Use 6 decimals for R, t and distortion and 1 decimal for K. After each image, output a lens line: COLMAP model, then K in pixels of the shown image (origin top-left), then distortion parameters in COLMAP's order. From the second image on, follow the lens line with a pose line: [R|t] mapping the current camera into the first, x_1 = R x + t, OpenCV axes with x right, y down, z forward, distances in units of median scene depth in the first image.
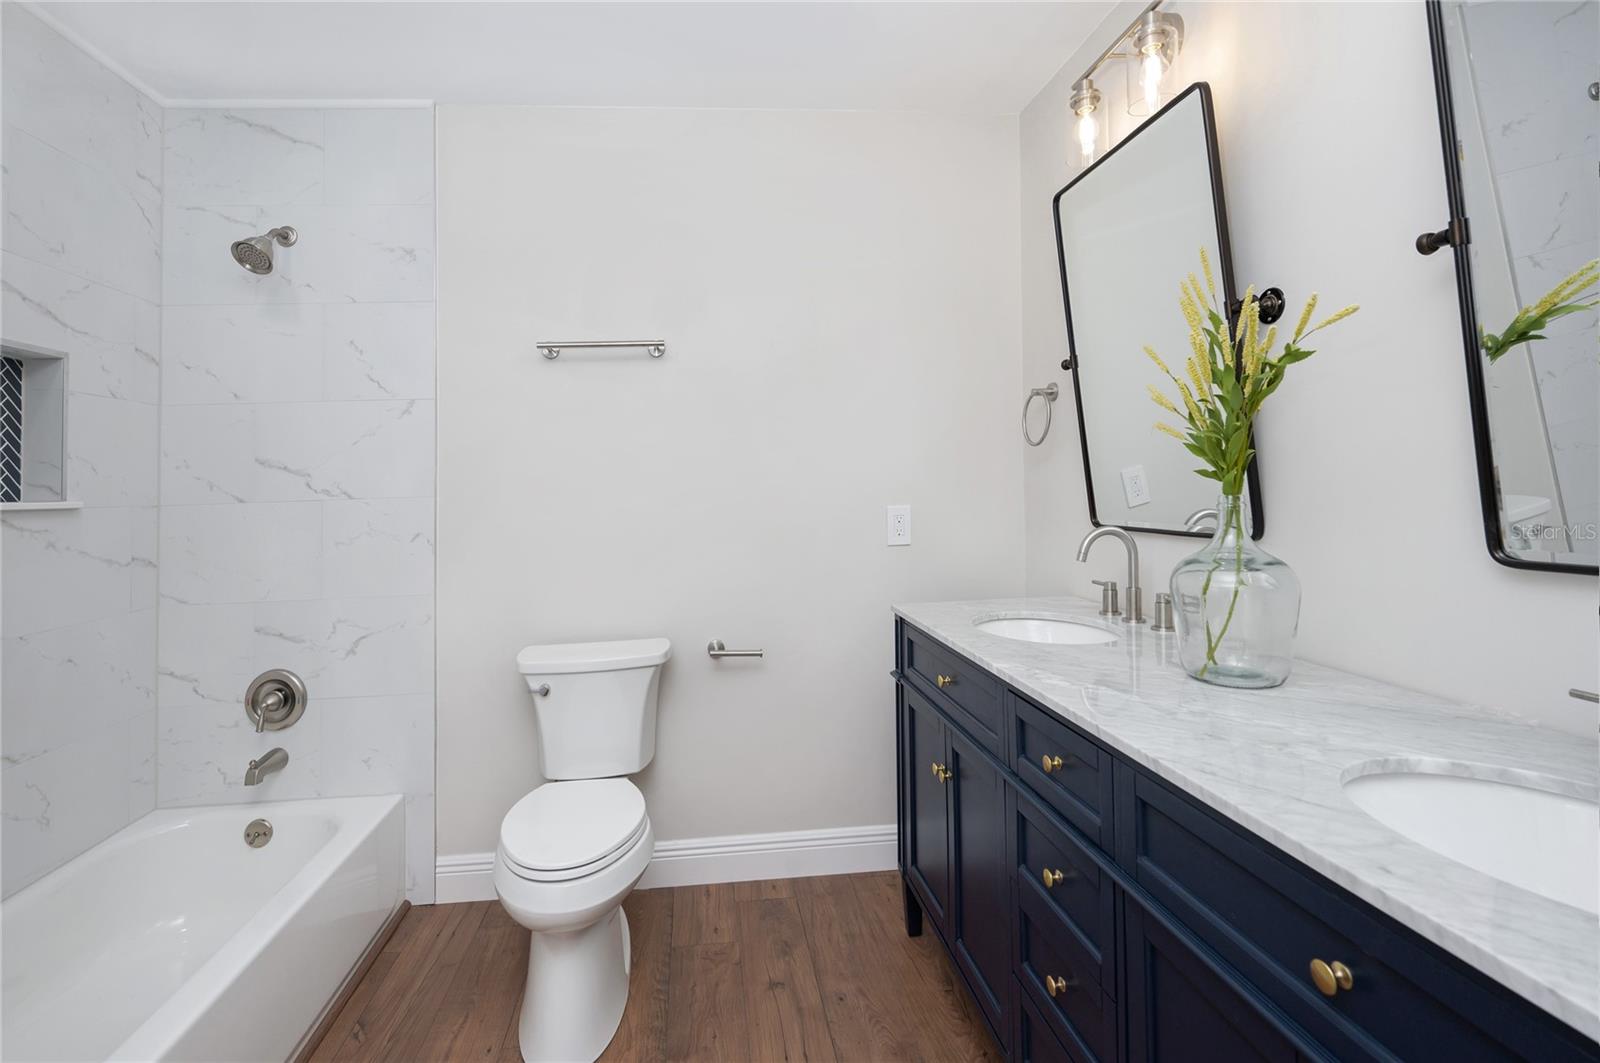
lens RADIAL K [[747.4, 0, 778.8], [0, 747.4, 485.3], [0, 0, 1]] dist [0.001742, 0.000610]
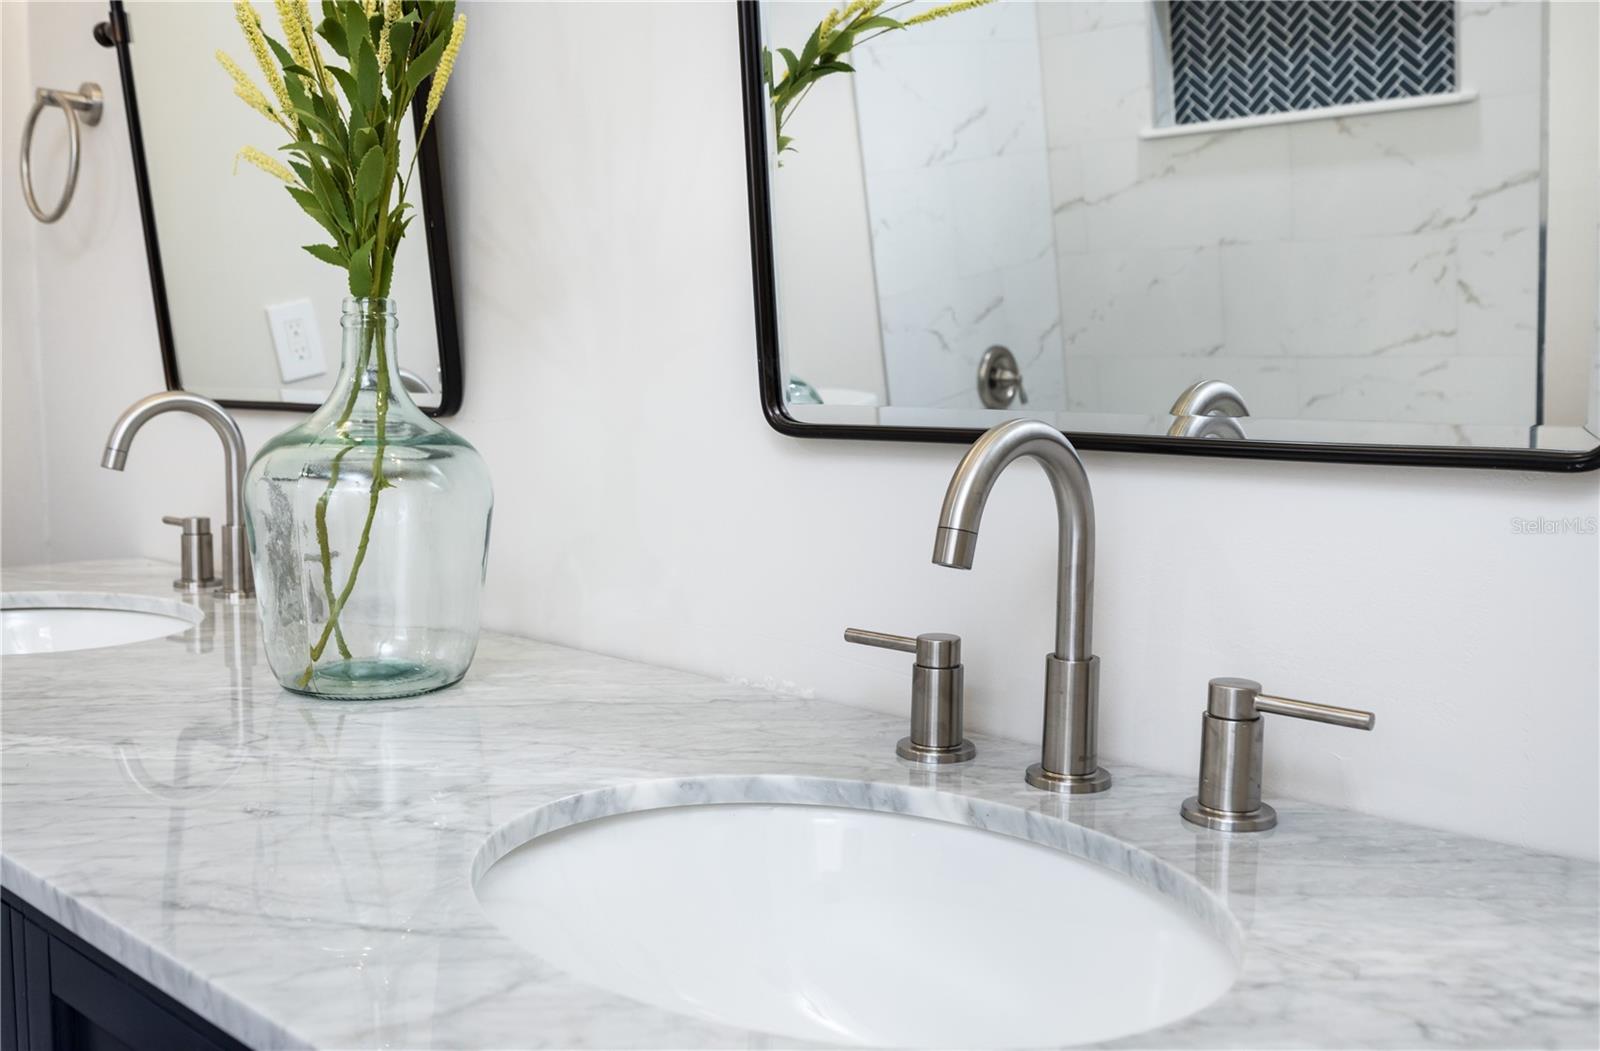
lens RADIAL K [[1383.0, 0, 800.1], [0, 1383.0, 524.3], [0, 0, 1]] dist [0.018675, 0.008260]
pose [[0.740604, -0.035426, 0.671007, 0.297220], [-0.032858, 0.995505, 0.088824, 0.093735], [-0.671138, -0.087831, 0.736111, 0.225215]]
